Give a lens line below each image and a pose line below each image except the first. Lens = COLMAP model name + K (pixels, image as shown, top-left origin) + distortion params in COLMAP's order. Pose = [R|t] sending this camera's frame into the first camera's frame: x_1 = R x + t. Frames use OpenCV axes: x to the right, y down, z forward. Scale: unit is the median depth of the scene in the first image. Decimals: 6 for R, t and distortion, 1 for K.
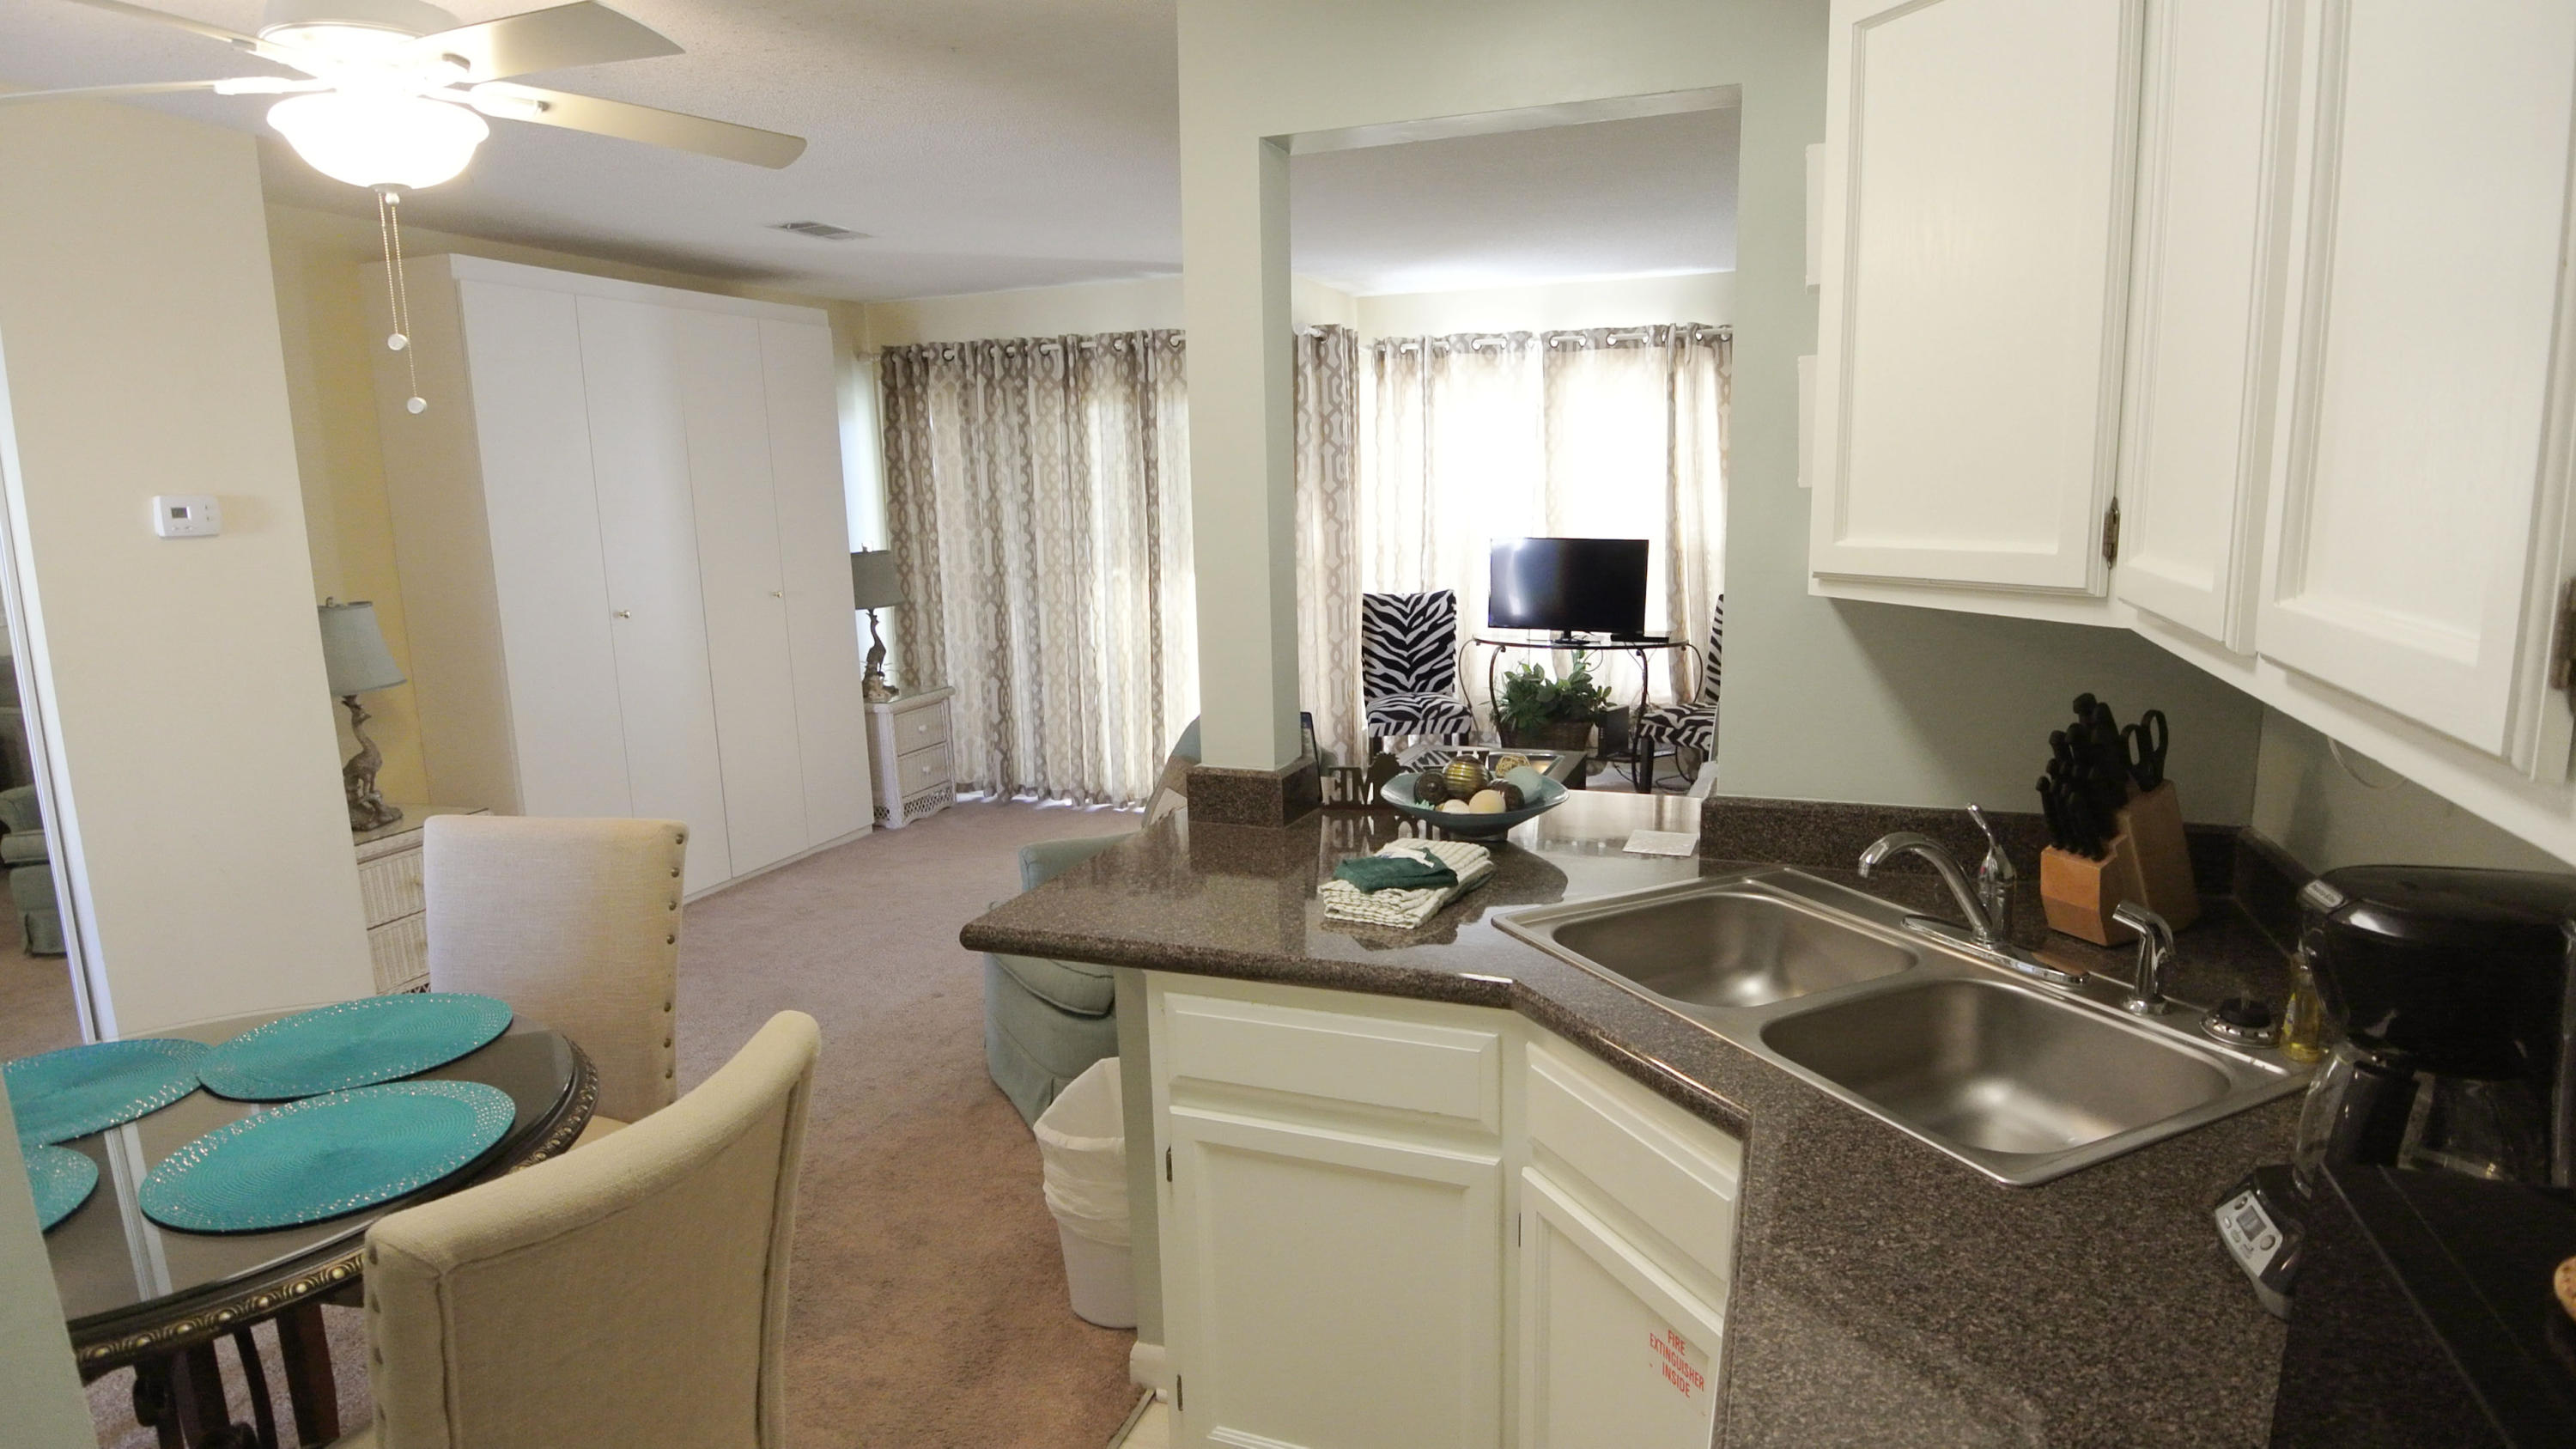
lens RADIAL K [[1346.4, 0, 1295.0], [0, 1346.4, 752.1], [0, 0, 1]] dist [-0.015360, -0.017269]
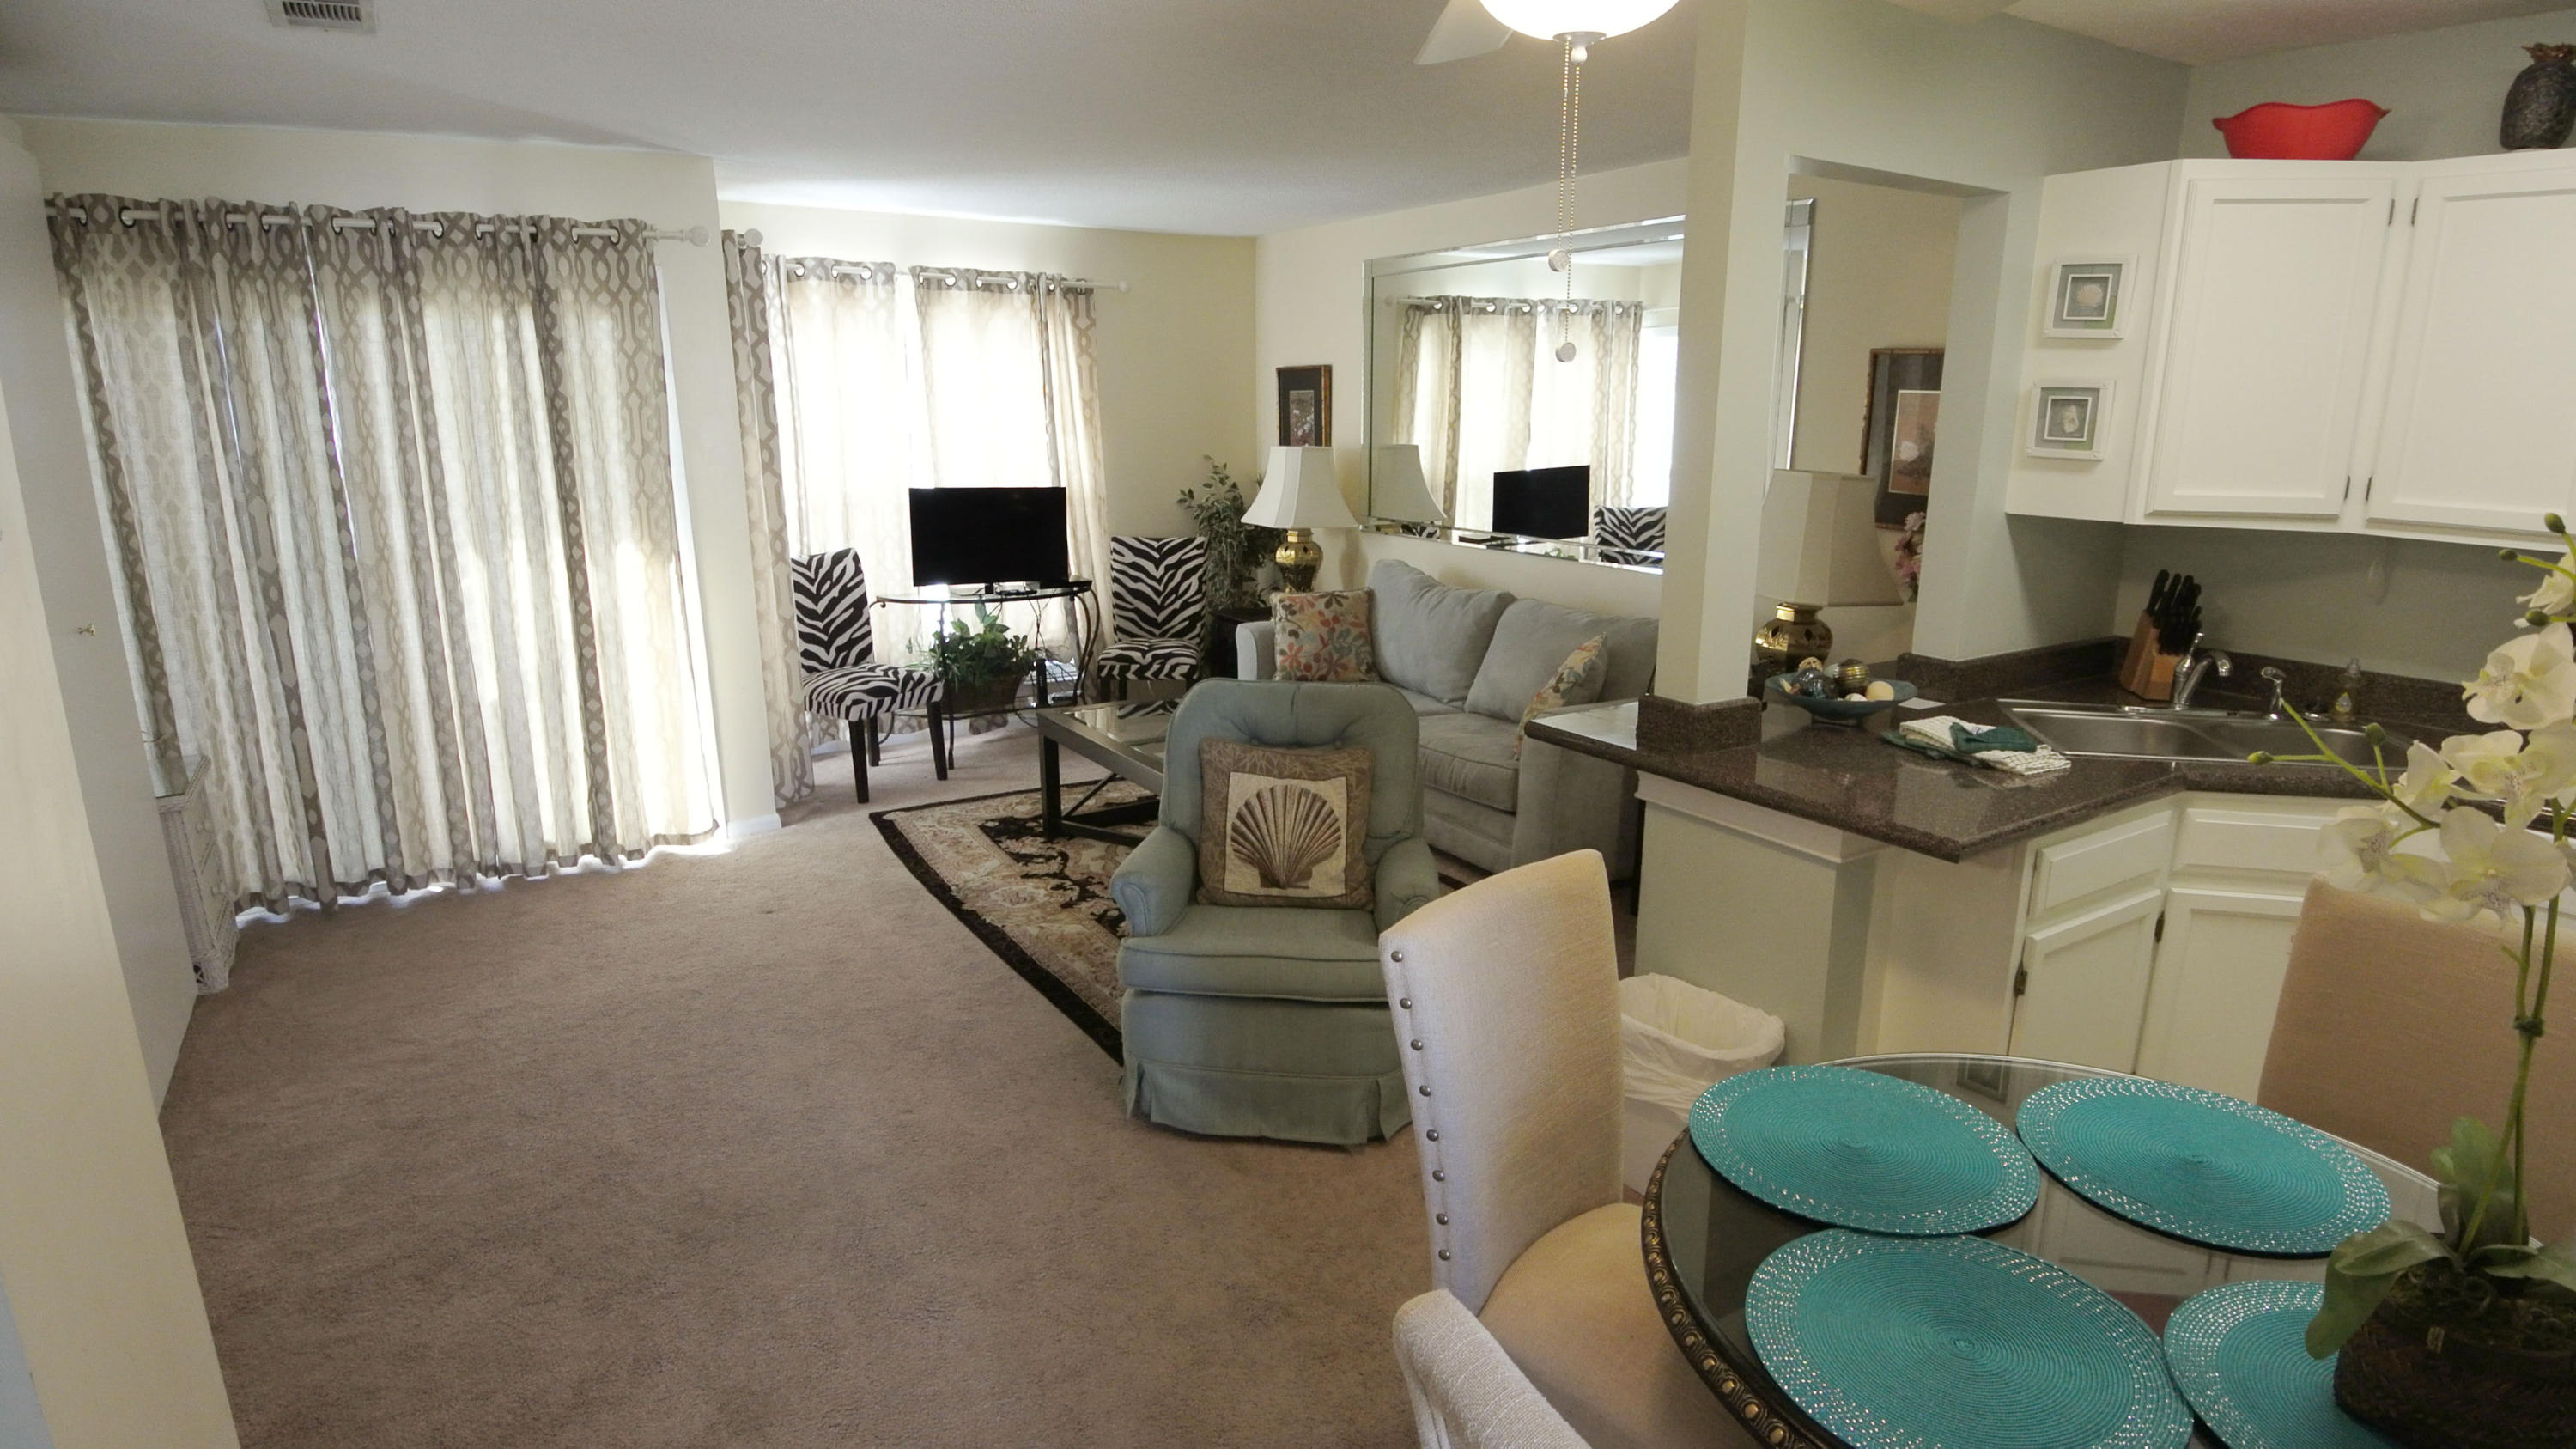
lens RADIAL K [[1346.4, 0, 1330.5], [0, 1346.4, 748.3], [0, 0, 1]] dist [-0.015360, -0.017269]
pose [[0.590791, -0.177587, 0.787038, -0.436377], [0.141572, 0.983159, 0.115568, -0.049392], [-0.794307, 0.043146, 0.605982, 0.217152]]
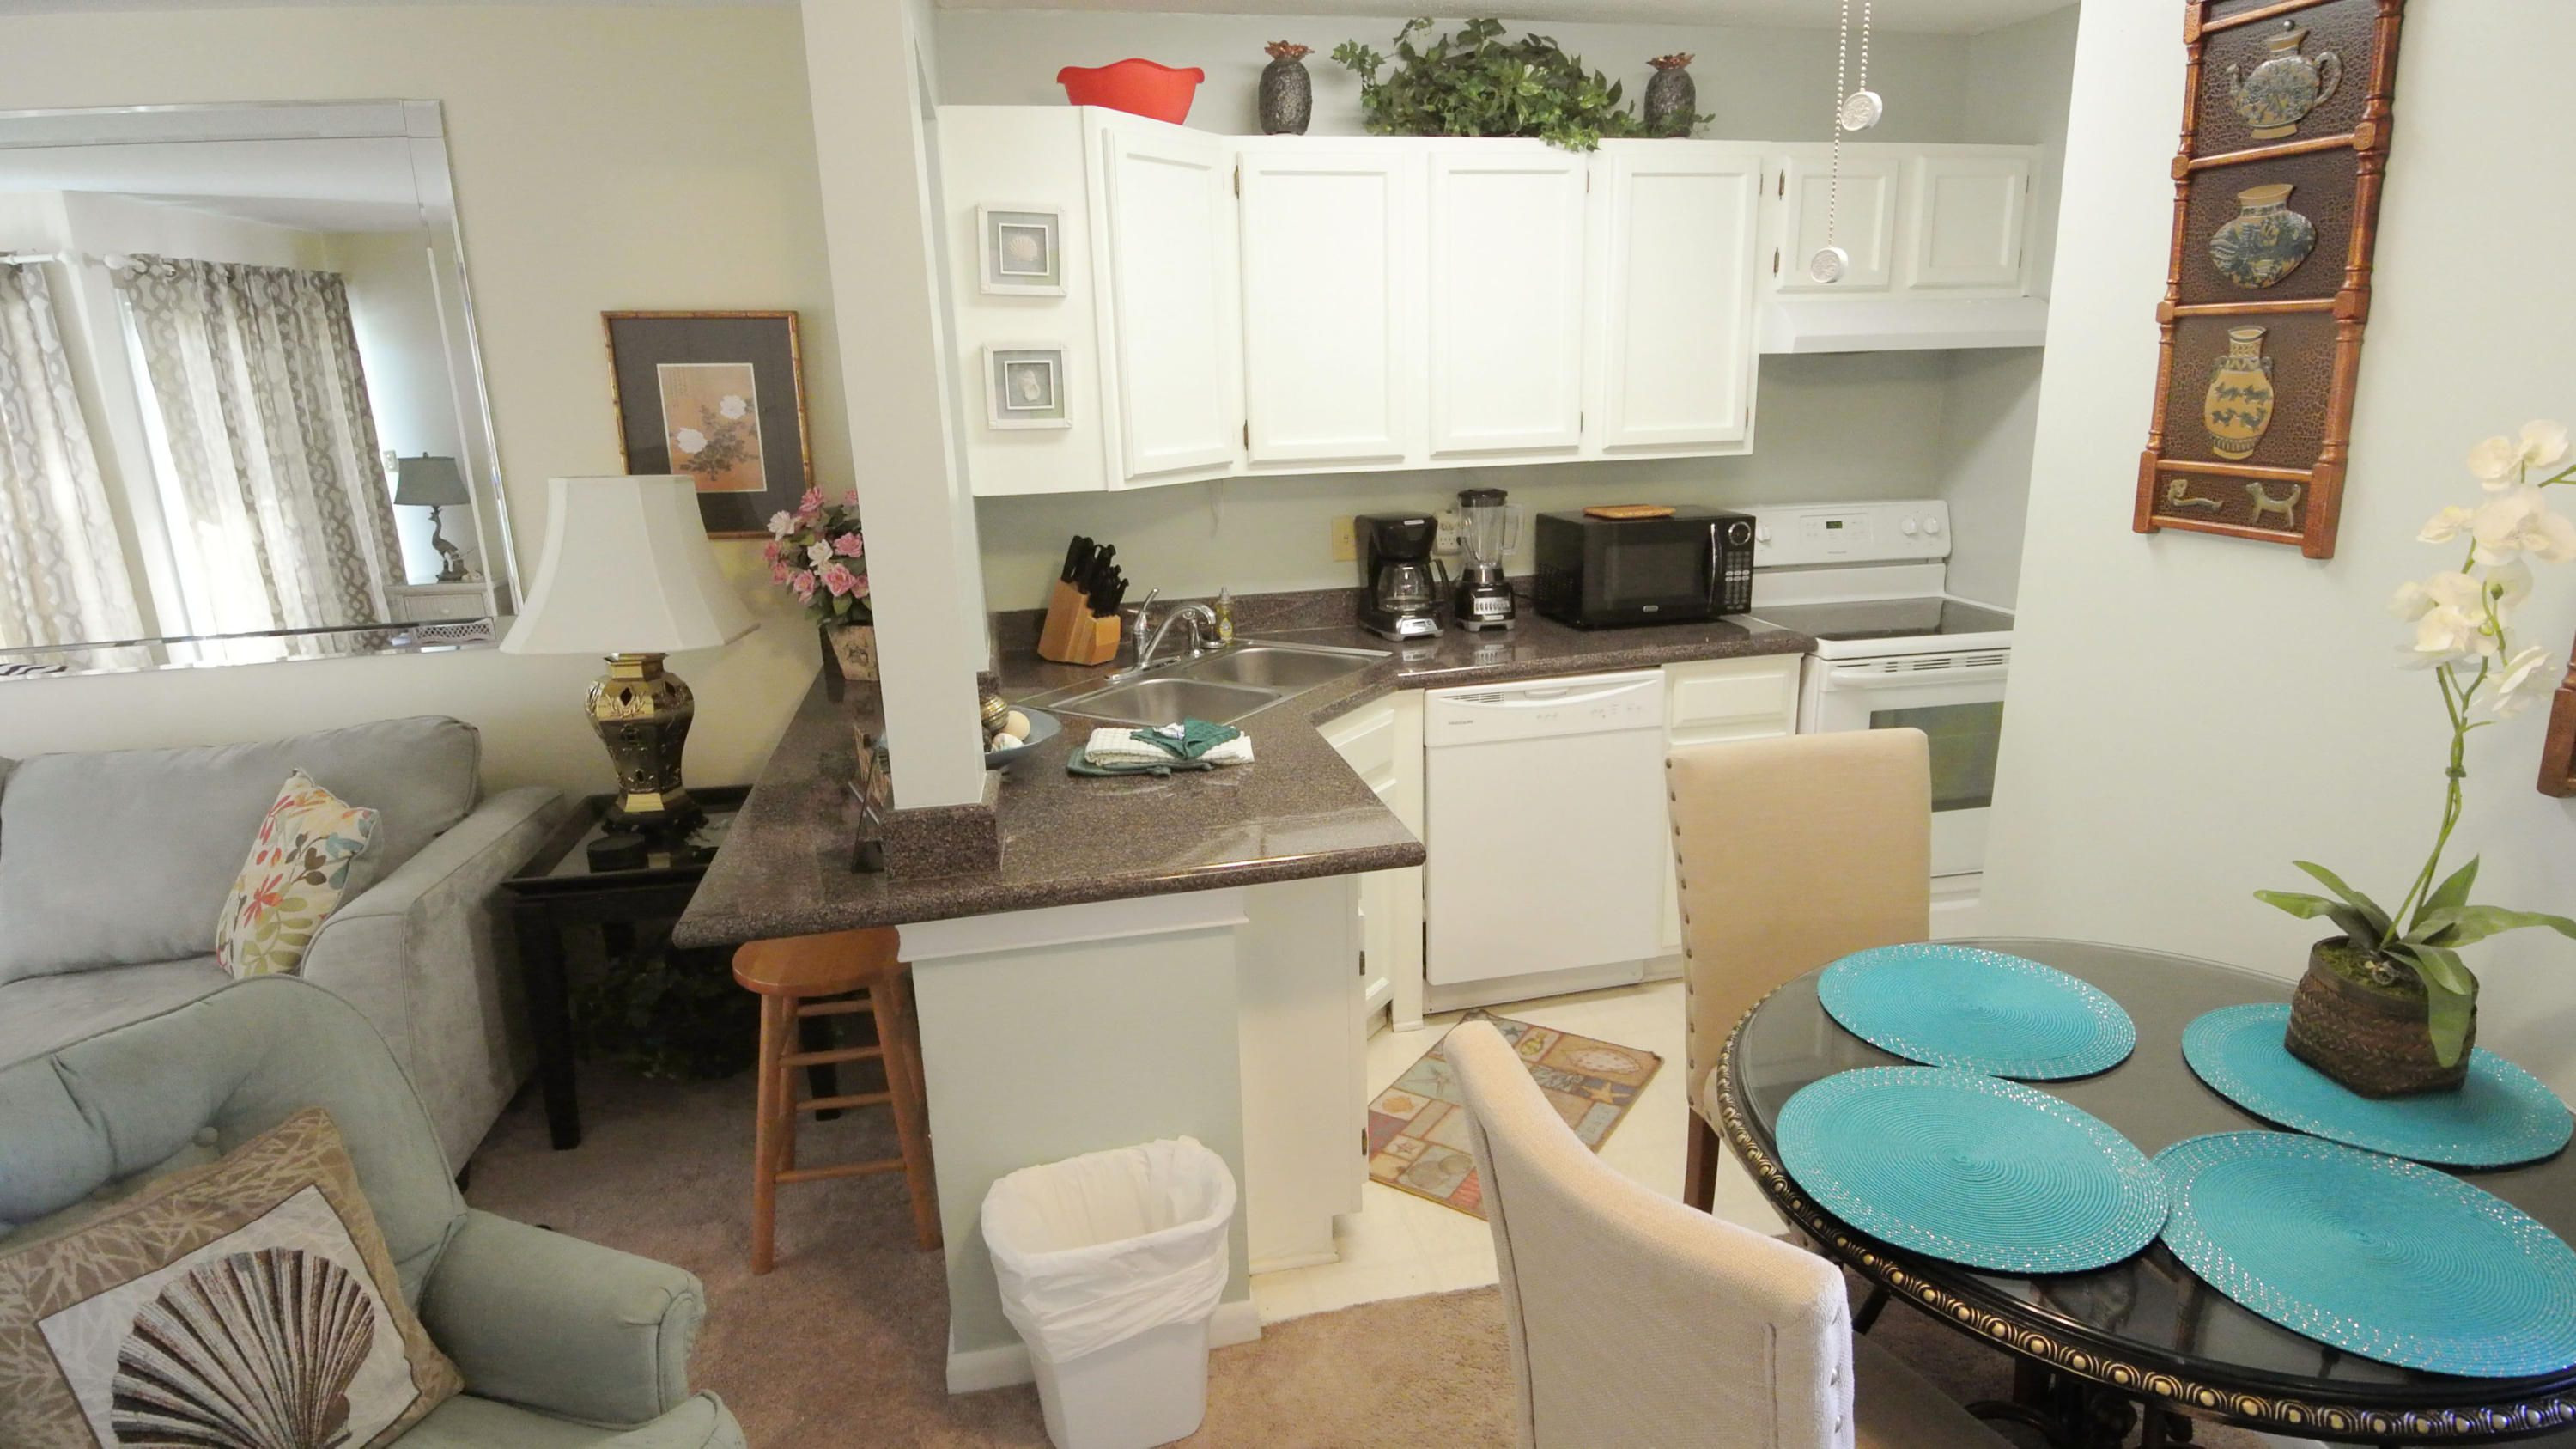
lens RADIAL K [[1346.4, 0, 1286.6], [0, 1346.4, 739.2], [0, 0, 1]] dist [-0.015360, -0.017269]
pose [[-0.538066, -0.186015, 0.822121, -0.306794], [0.206867, 0.916374, 0.342732, -0.100137], [-0.817124, 0.354482, -0.454589, 0.465685]]
